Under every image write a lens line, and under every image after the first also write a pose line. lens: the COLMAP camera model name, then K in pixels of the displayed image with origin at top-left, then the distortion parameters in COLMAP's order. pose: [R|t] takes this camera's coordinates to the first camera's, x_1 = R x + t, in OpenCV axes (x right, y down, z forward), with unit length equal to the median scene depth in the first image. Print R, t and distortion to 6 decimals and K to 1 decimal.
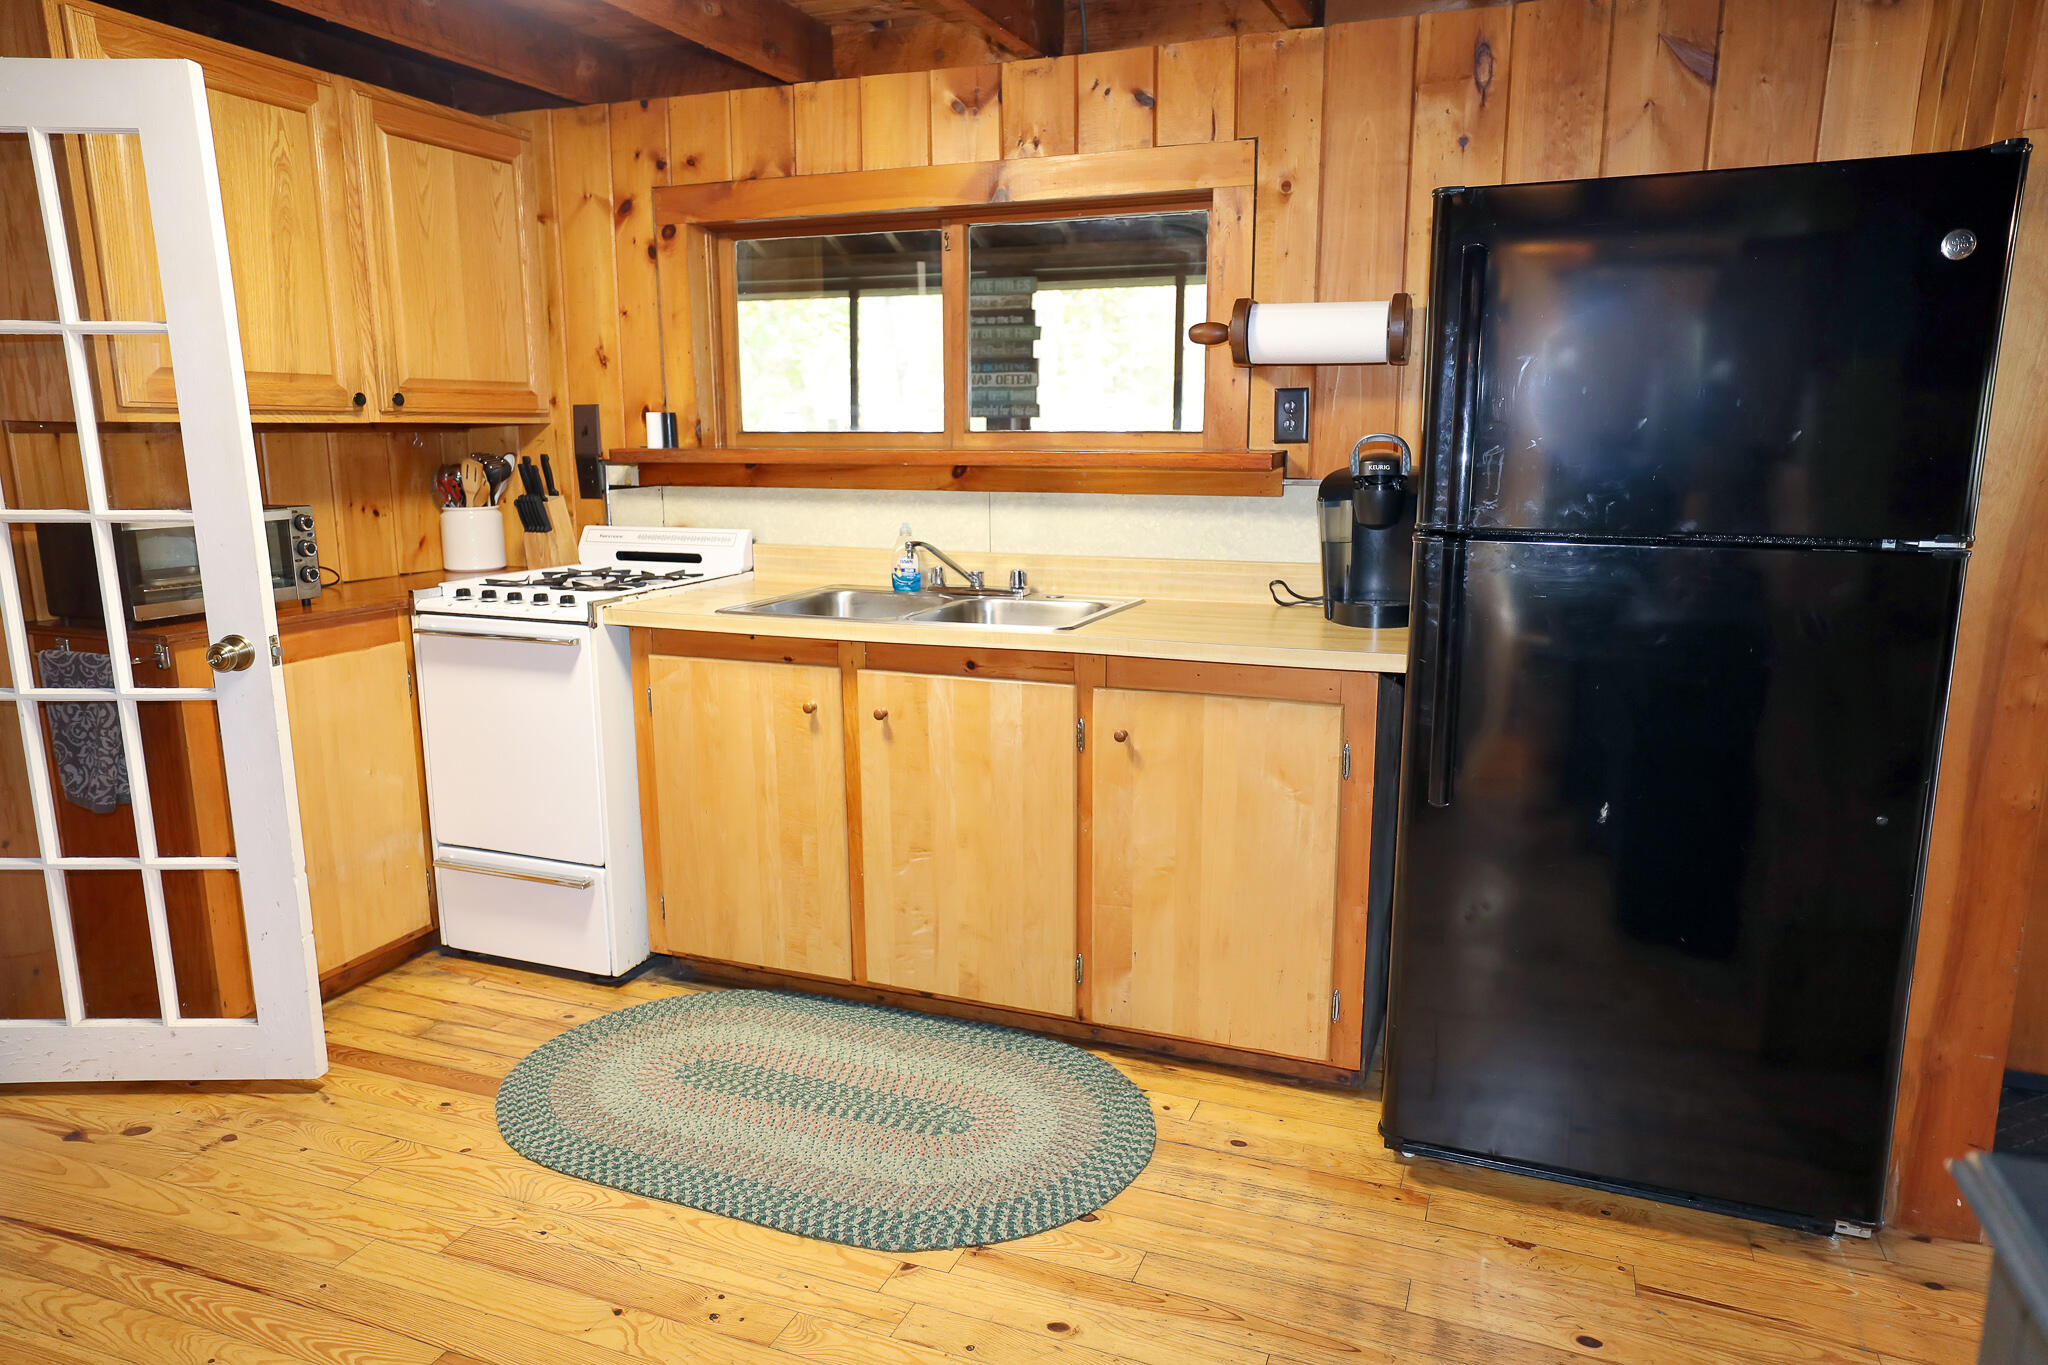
lens RADIAL K [[1314.4, 0, 1022.6], [0, 1314.4, 687.1], [0, 0, 1]] dist [0.000828, 0.000114]
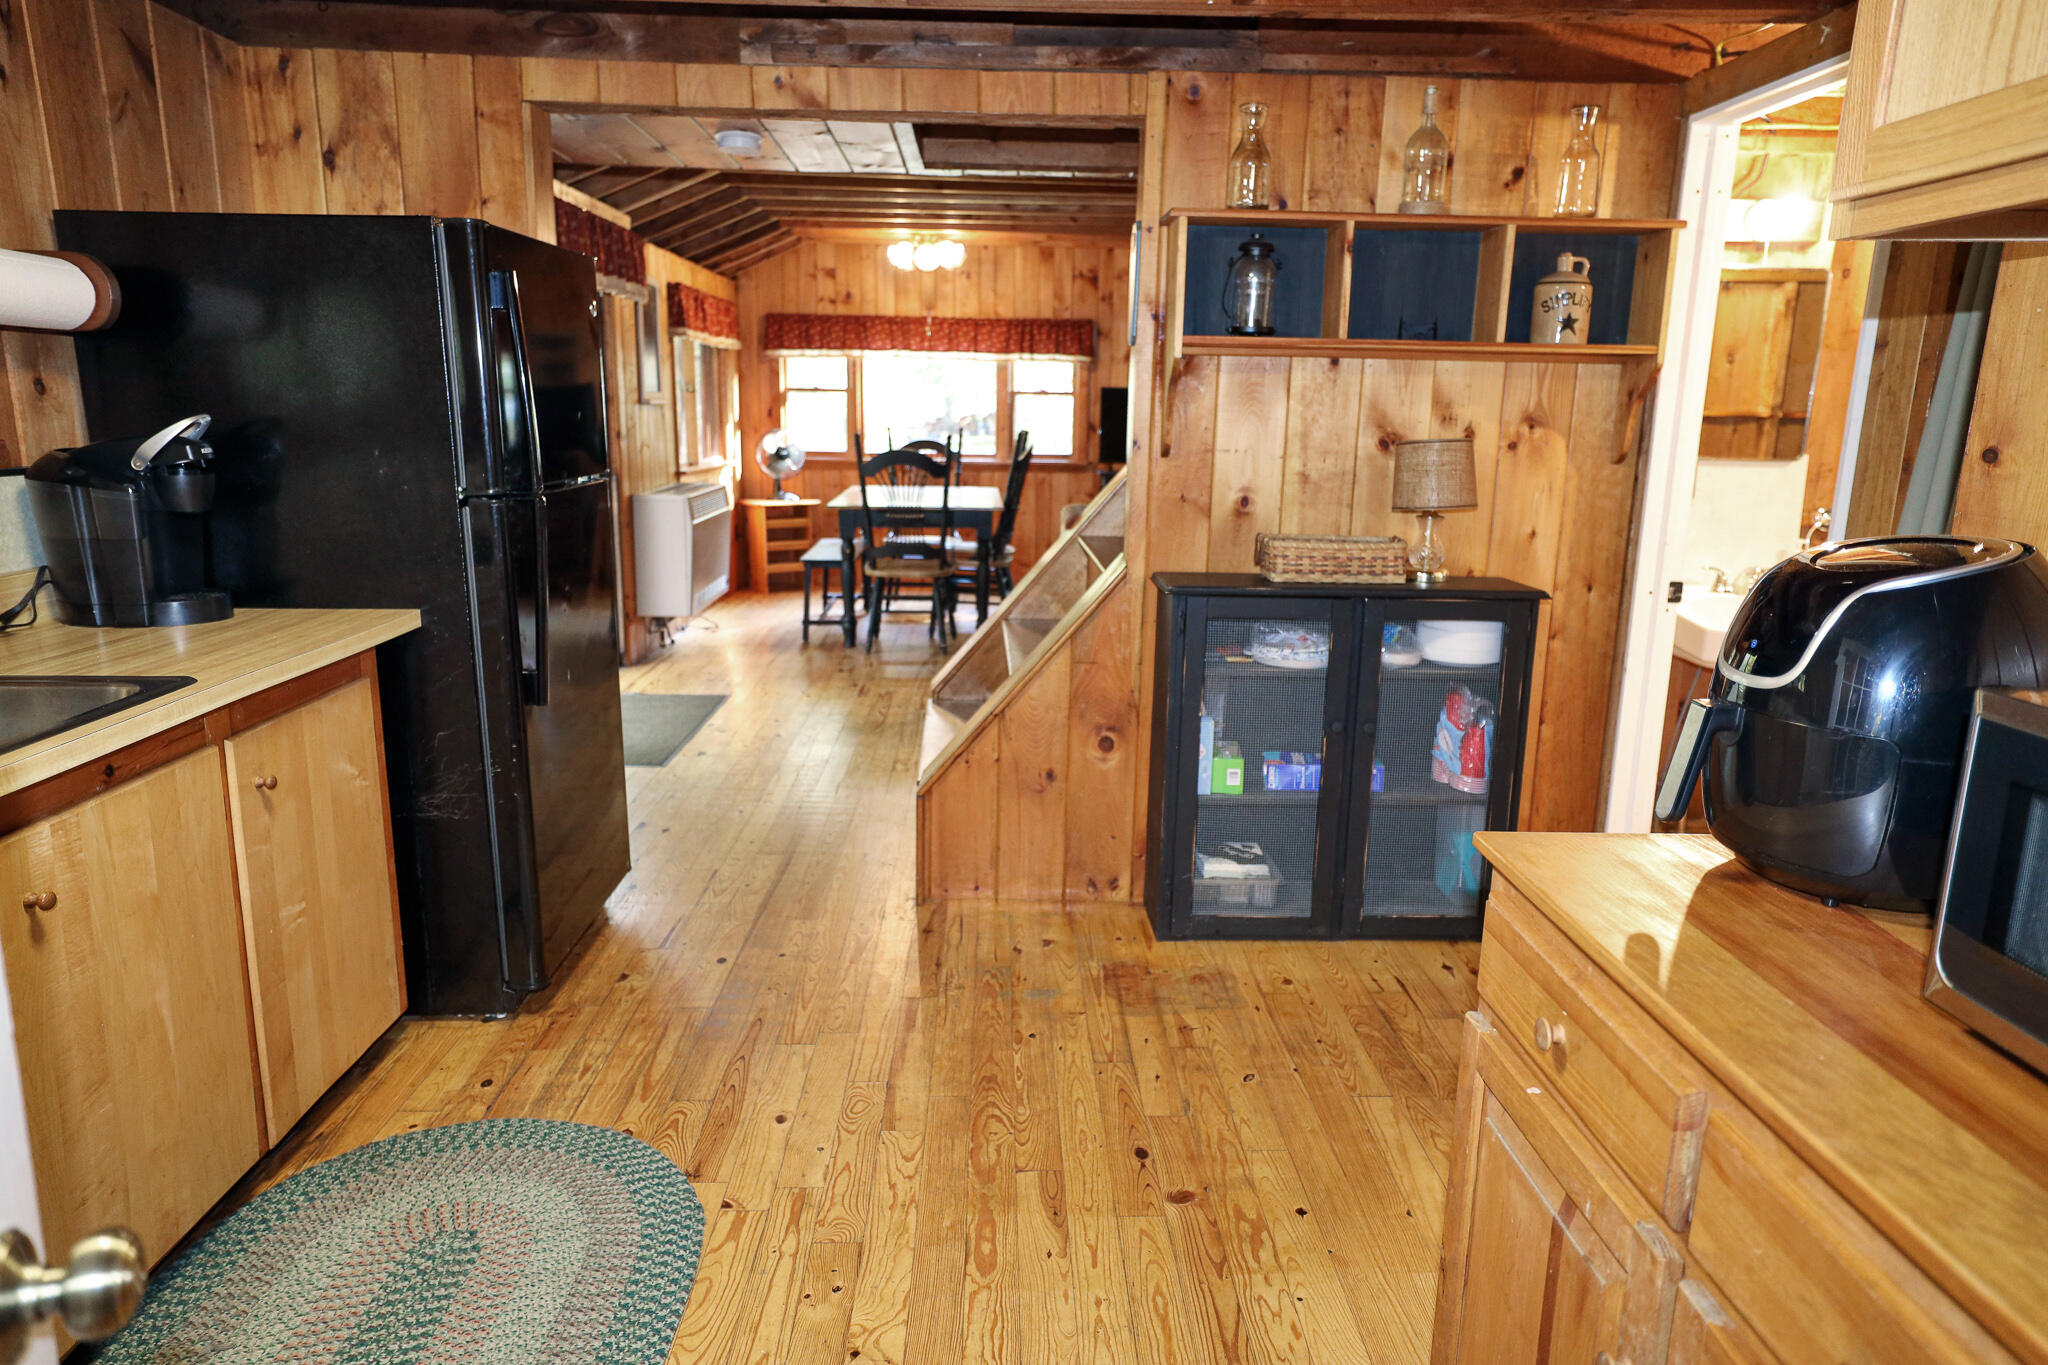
lens RADIAL K [[1314.4, 0, 1021.4], [0, 1314.4, 686.5], [0, 0, 1]] dist [0.000828, 0.000114]
pose [[-0.381936, -0.205670, 0.901013, -0.942505], [0.161247, 0.945140, 0.284094, -0.202428], [-0.910013, 0.253791, -0.327820, 0.908895]]
